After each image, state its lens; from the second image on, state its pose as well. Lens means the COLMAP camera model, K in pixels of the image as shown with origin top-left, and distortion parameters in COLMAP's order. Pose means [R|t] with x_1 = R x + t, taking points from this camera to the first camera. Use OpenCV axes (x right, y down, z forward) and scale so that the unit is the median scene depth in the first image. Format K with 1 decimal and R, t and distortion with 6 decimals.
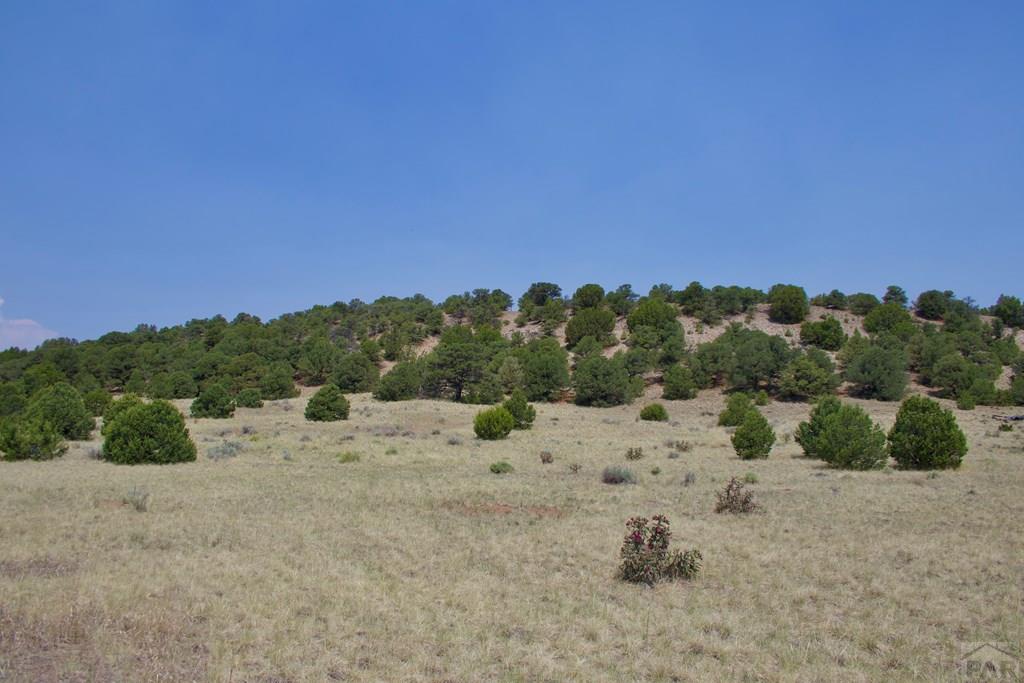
lens RADIAL K [[848.2, 0, 536.4], [0, 848.2, 339.8], [0, 0, 1]] dist [-0.125092, 0.088620]
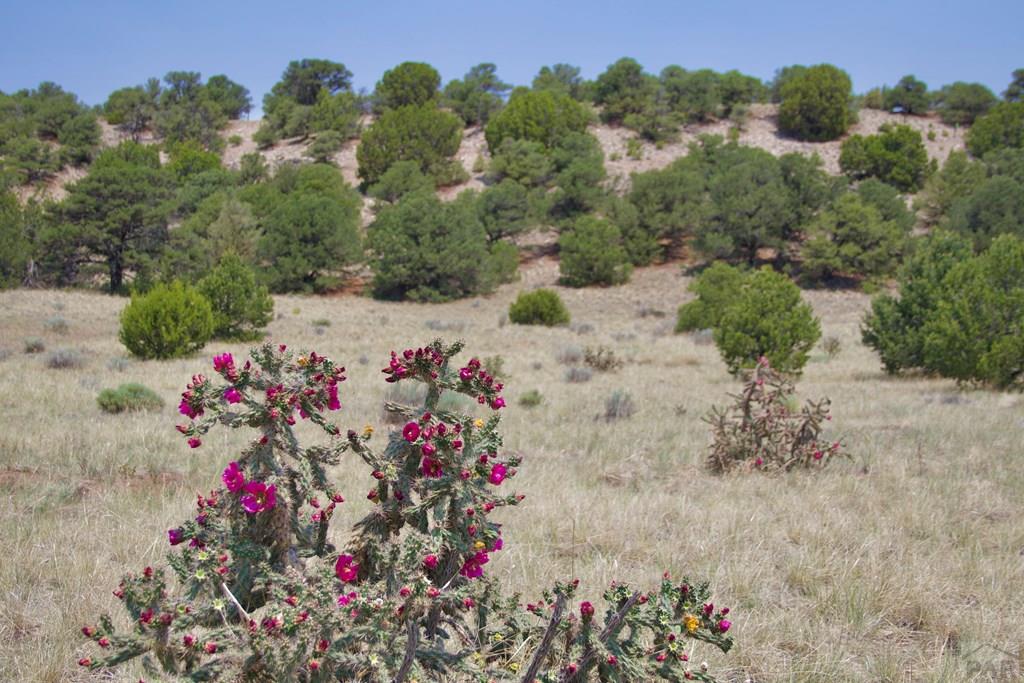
lens RADIAL K [[1604.7, 0, 532.2], [0, 1604.7, 344.0], [0, 0, 1]] dist [0.015930, 0.000000]
pose [[0.991694, -0.011034, 0.128144, 0.017772], [0.000409, 0.996579, 0.082641, 0.025773], [-0.128617, -0.081902, 0.988306, 0.101413]]
